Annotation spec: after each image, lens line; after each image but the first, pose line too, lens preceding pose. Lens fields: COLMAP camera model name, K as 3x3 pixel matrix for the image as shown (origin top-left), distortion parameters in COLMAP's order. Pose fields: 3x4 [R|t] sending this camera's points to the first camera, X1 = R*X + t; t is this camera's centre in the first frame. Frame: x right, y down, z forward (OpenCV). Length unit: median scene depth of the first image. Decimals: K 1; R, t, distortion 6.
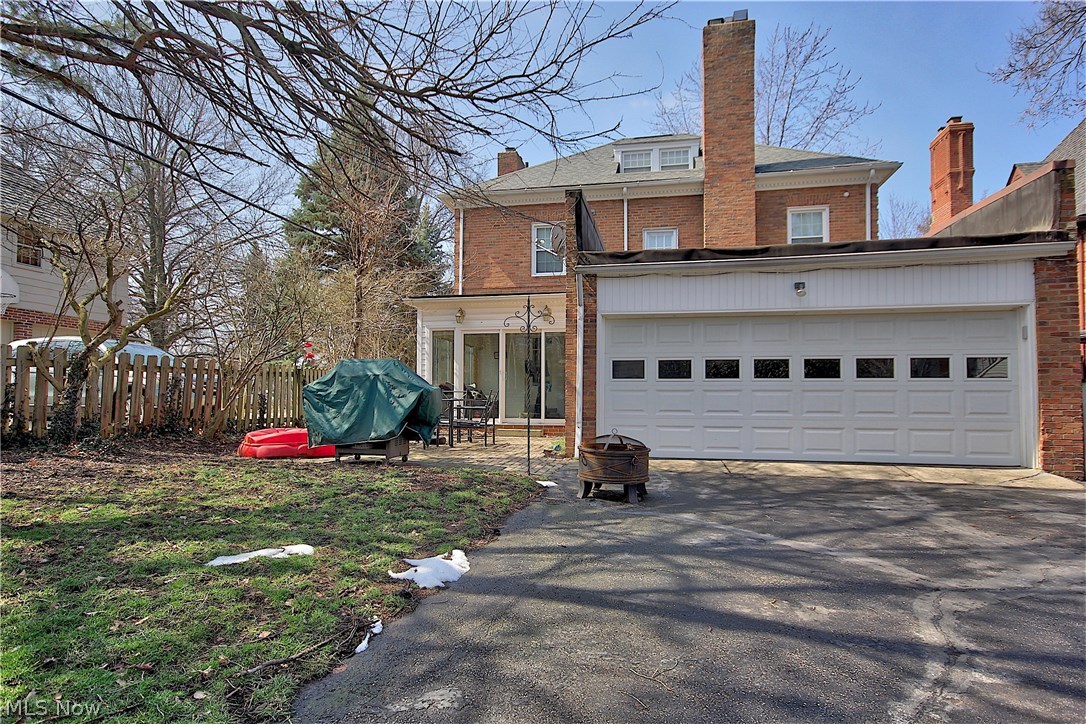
lens RADIAL K [[599.2, 0, 543.0], [0, 599.2, 377.4], [0, 0, 1]] dist [0.005159, 0.002978]
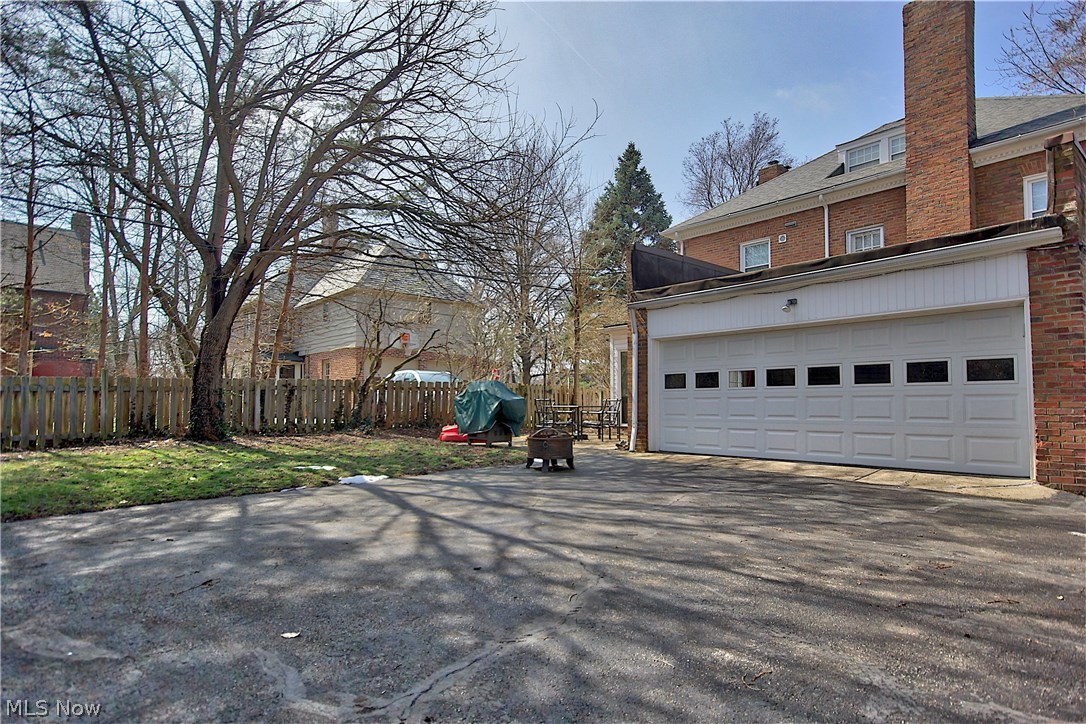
lens RADIAL K [[599.2, 0, 543.0], [0, 599.2, 377.4], [0, 0, 1]] dist [0.005159, 0.002978]
pose [[0.792774, -0.032626, -0.608641, 0.720586], [0.024707, 0.999466, -0.021394, -0.001491], [0.609014, 0.001923, 0.793157, -0.156823]]
